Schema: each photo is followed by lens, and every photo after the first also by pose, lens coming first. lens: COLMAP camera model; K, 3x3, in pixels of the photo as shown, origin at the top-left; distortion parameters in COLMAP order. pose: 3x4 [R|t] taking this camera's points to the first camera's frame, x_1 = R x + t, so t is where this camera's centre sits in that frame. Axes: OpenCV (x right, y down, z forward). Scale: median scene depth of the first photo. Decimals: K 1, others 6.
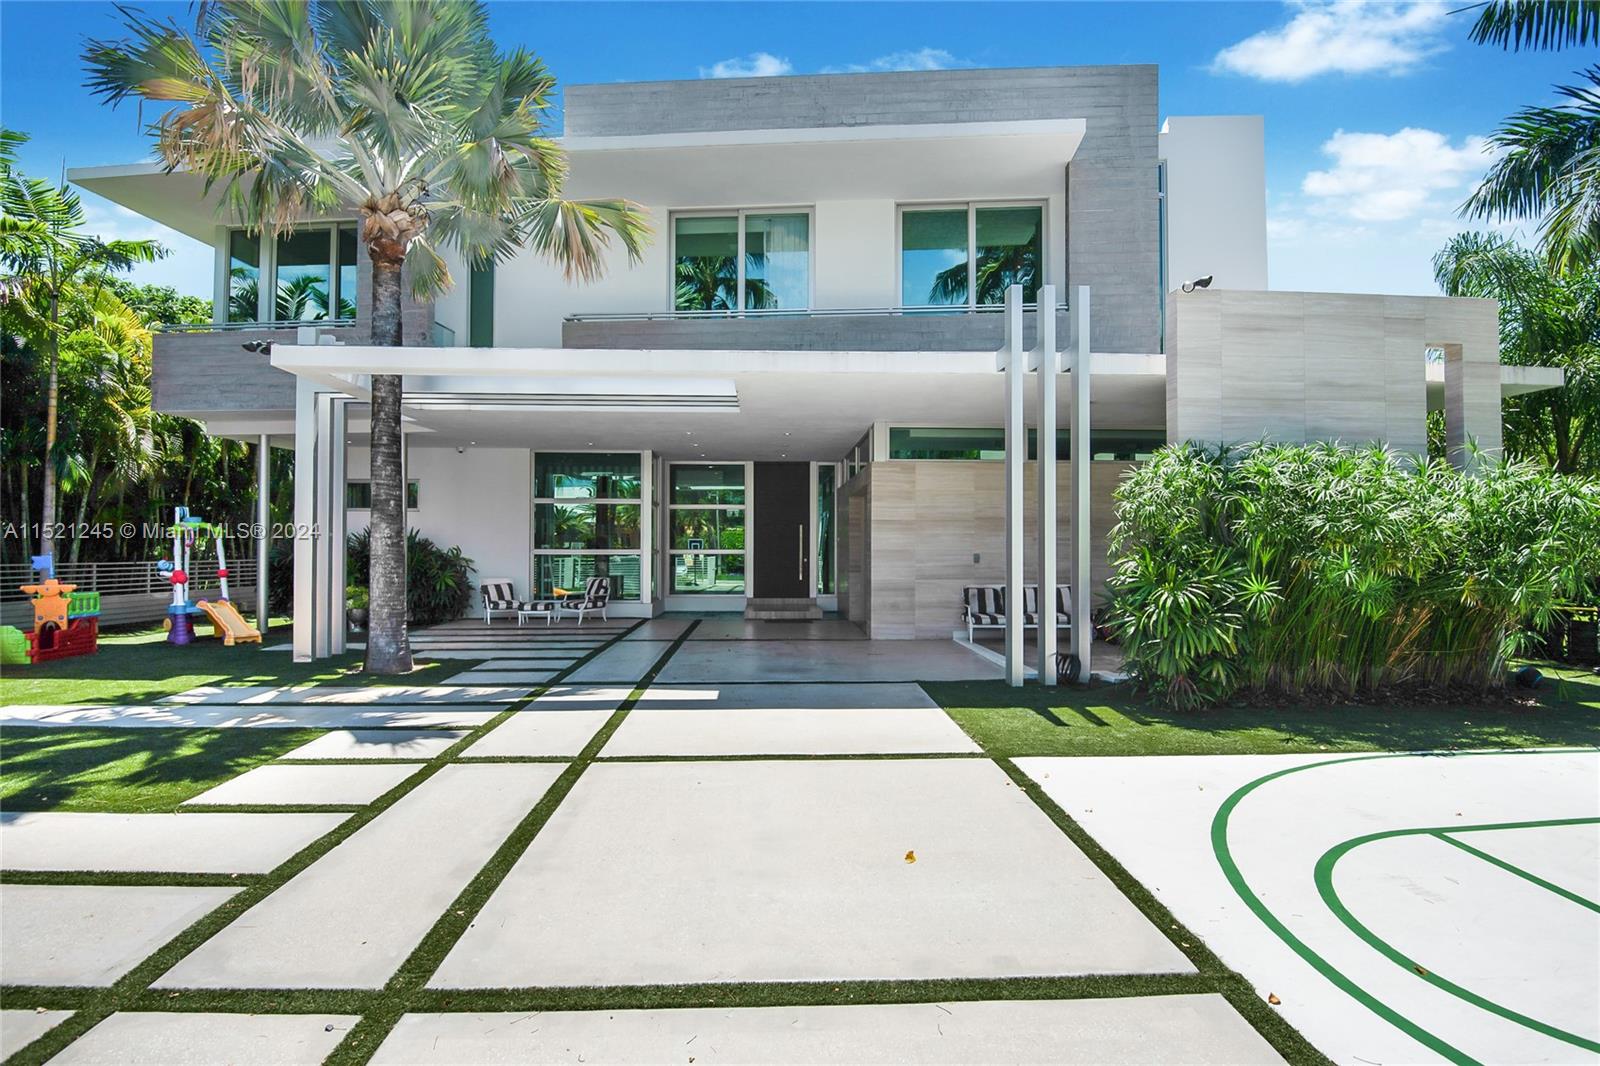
lens RADIAL K [[775.1, 0, 800.0], [0, 775.1, 533.0], [0, 0, 1]] dist [-0.022875, -0.000905]
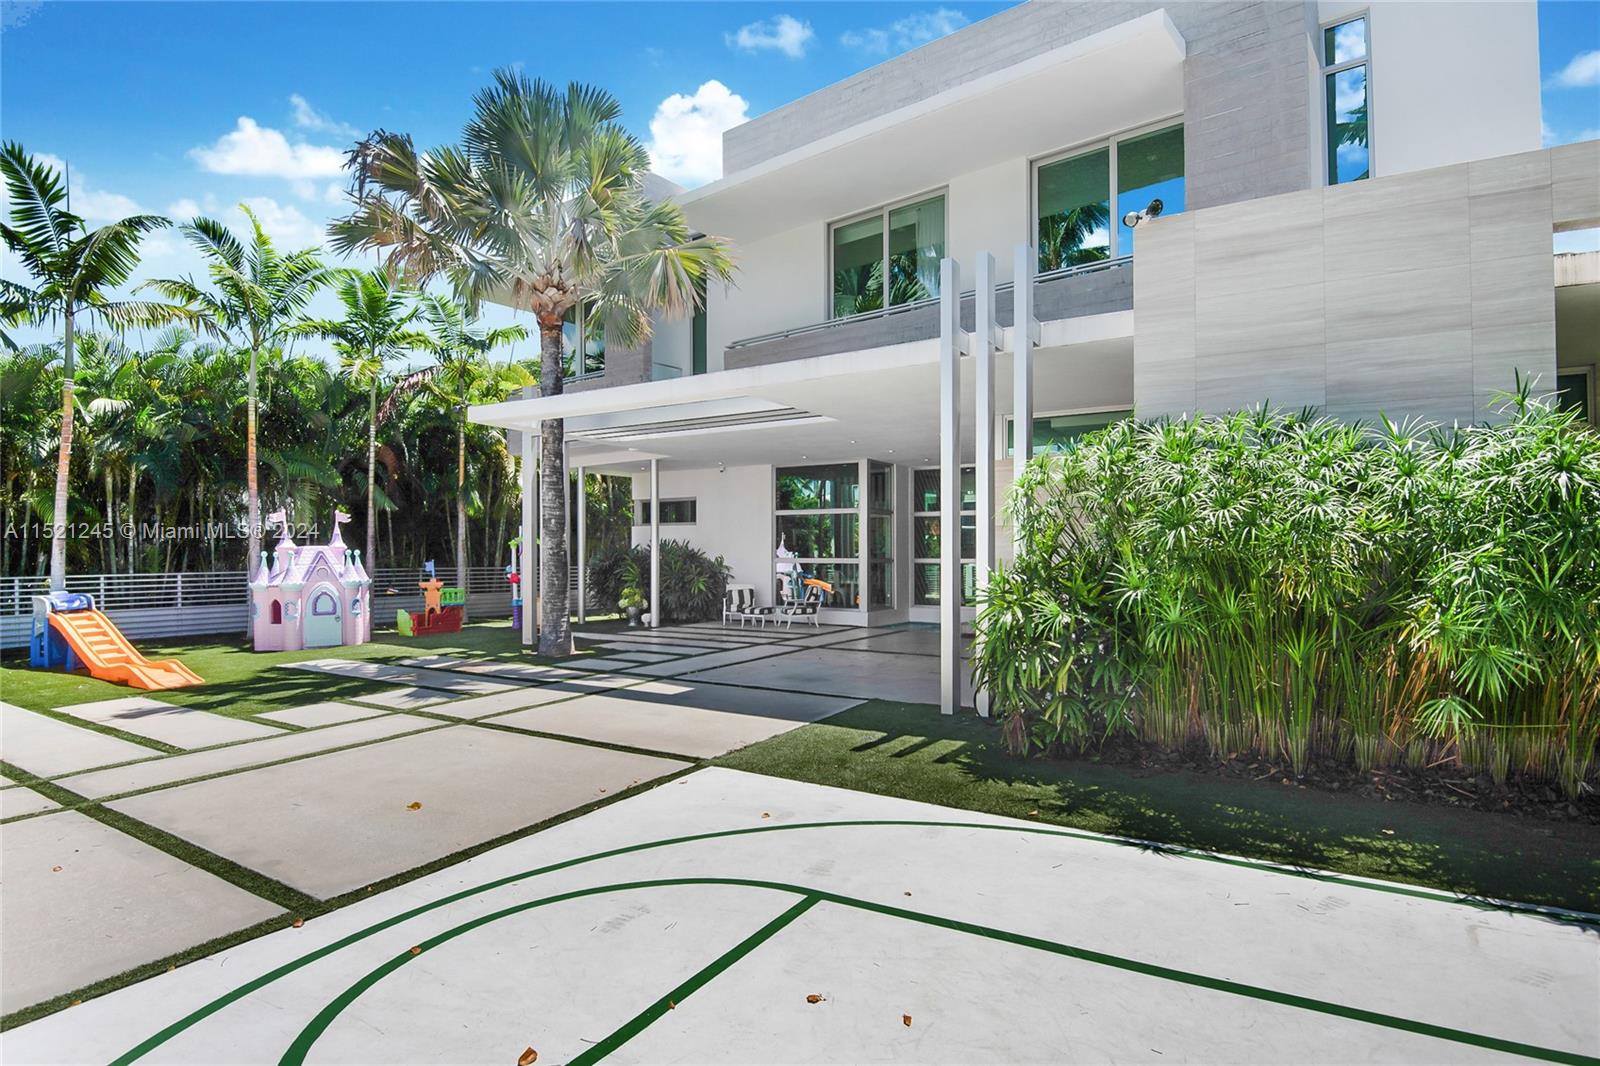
lens RADIAL K [[834.0, 0, 798.6], [0, 834.0, 552.2], [0, 0, 1]] dist [-0.023776, -0.001573]
pose [[0.831024, -0.001479, -0.556235, 0.492867], [0.009059, 0.999900, 0.010875, 0.001230], [0.556163, -0.014076, 0.830954, 0.085618]]
